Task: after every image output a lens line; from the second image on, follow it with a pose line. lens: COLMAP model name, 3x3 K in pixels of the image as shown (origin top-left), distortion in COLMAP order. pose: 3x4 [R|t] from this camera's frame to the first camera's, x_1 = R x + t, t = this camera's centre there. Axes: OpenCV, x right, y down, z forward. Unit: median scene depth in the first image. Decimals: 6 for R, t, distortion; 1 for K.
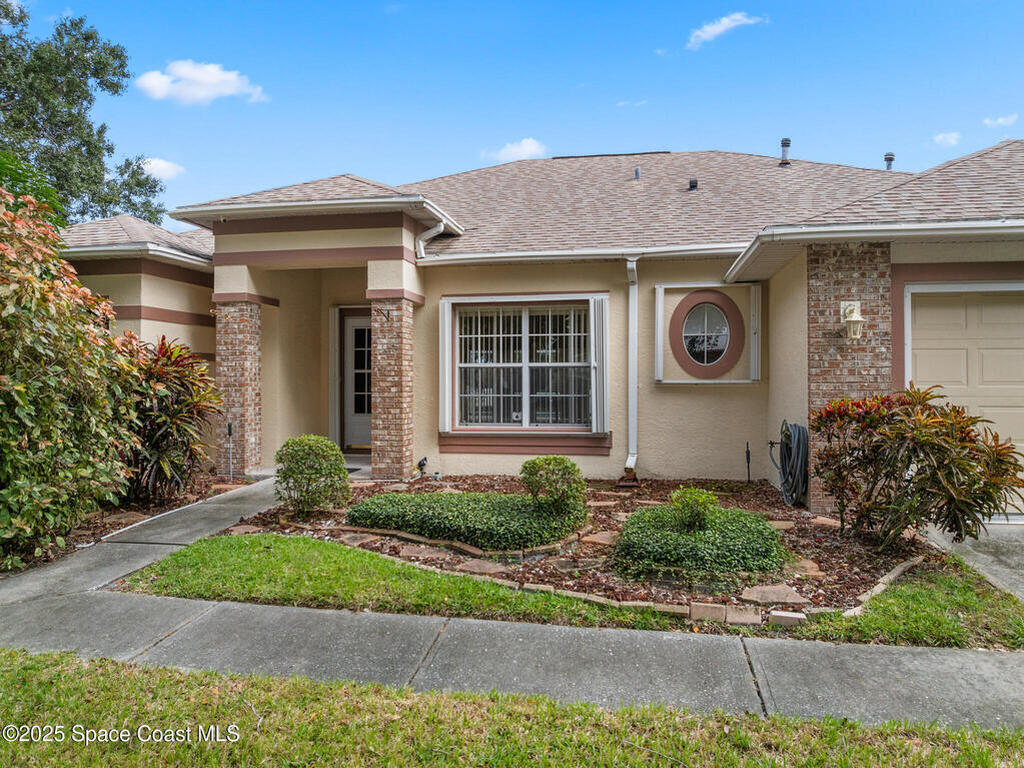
lens RADIAL K [[720.9, 0, 514.0], [0, 720.9, 381.9], [0, 0, 1]] dist [-0.047278, 0.022462]
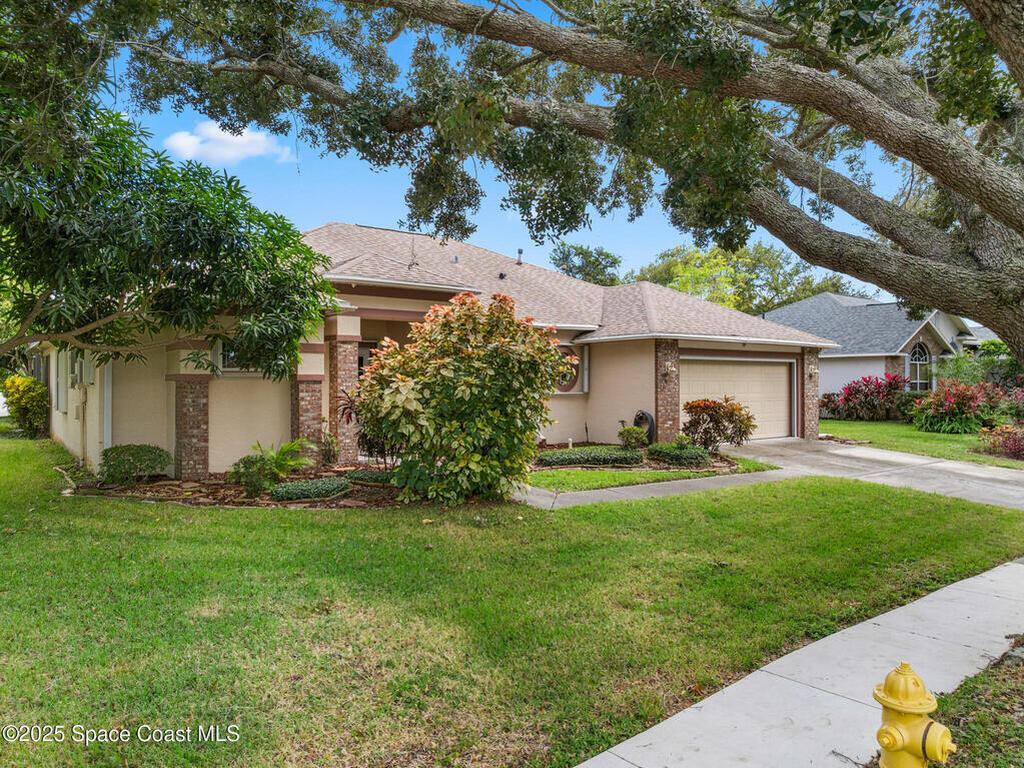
lens RADIAL K [[720.9, 0, 514.7], [0, 720.9, 381.8], [0, 0, 1]] dist [-0.047278, 0.022462]
pose [[0.682187, 0.000727, 0.731177, -1.234481], [0.000526, 0.999999, -0.001485, -0.028031], [-0.731177, 0.001398, 0.682186, -0.232127]]
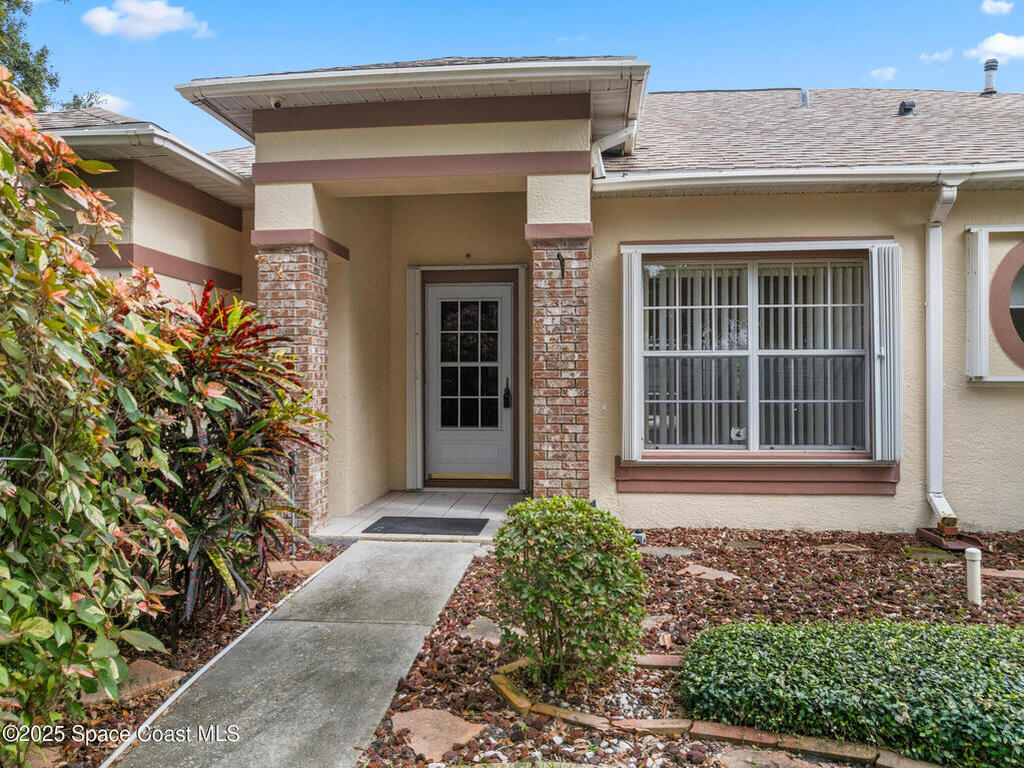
lens RADIAL K [[720.9, 0, 513.4], [0, 720.9, 378.4], [0, 0, 1]] dist [-0.047278, 0.022462]
pose [[0.997515, -0.000491, 0.070458, -0.249604], [0.000645, 0.999997, -0.002164, -0.000030], [-0.070457, 0.002204, 0.997512, 0.397132]]
